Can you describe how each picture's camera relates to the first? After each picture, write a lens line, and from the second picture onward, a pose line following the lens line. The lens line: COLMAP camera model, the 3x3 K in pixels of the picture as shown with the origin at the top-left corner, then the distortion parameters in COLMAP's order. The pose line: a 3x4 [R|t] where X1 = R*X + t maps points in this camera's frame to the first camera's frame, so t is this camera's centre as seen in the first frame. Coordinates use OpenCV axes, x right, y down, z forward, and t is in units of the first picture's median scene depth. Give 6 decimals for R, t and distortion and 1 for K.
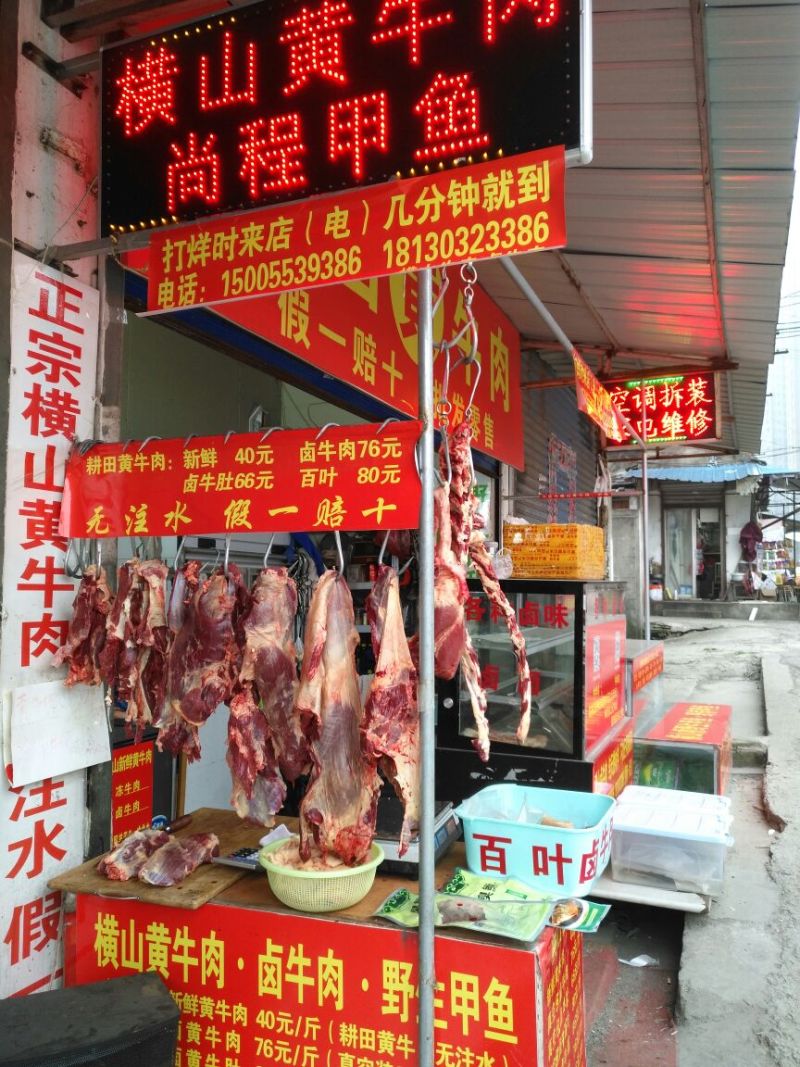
lens RADIAL K [[832.1, 0, 400.0], [0, 832.1, 533.5], [0, 0, 1]] dist [-0.001387, 0.058098]
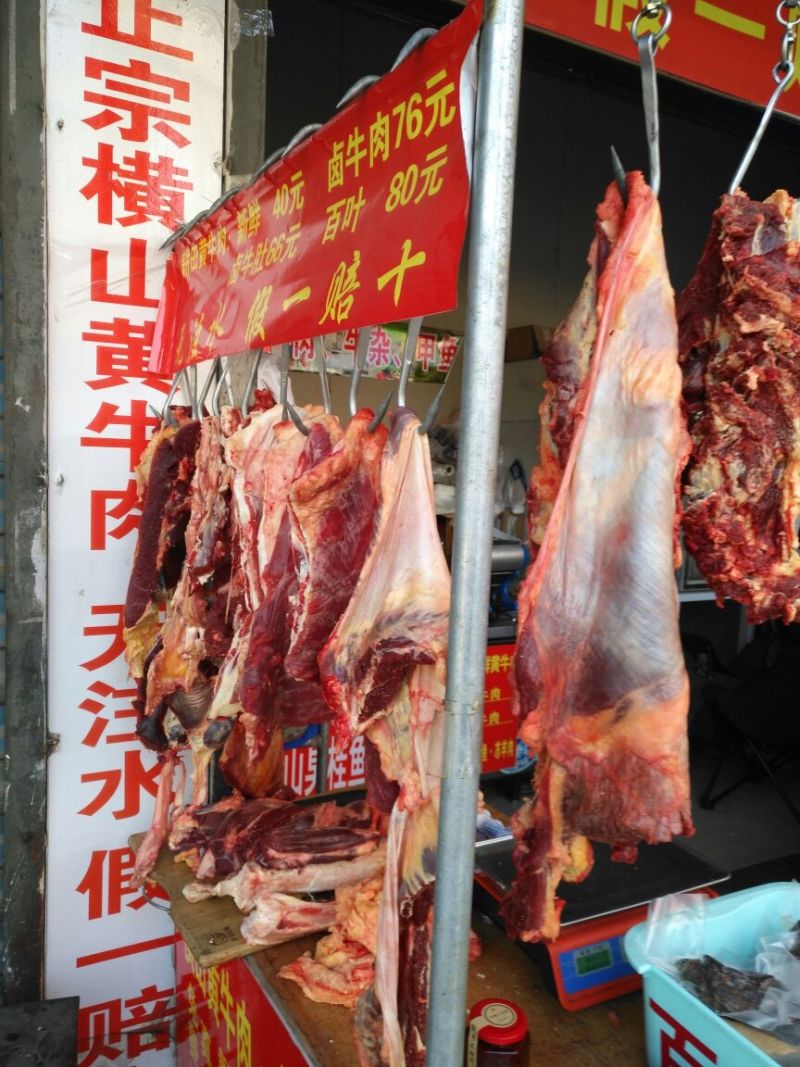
lens RADIAL K [[832.1, 0, 400.0], [0, 832.1, 533.5], [0, 0, 1]] dist [-0.001387, 0.058098]
pose [[0.775054, 0.094214, -0.624832, 0.211371], [0.001759, 0.988497, 0.151231, 0.032876], [0.631893, -0.118311, 0.765973, 0.587604]]
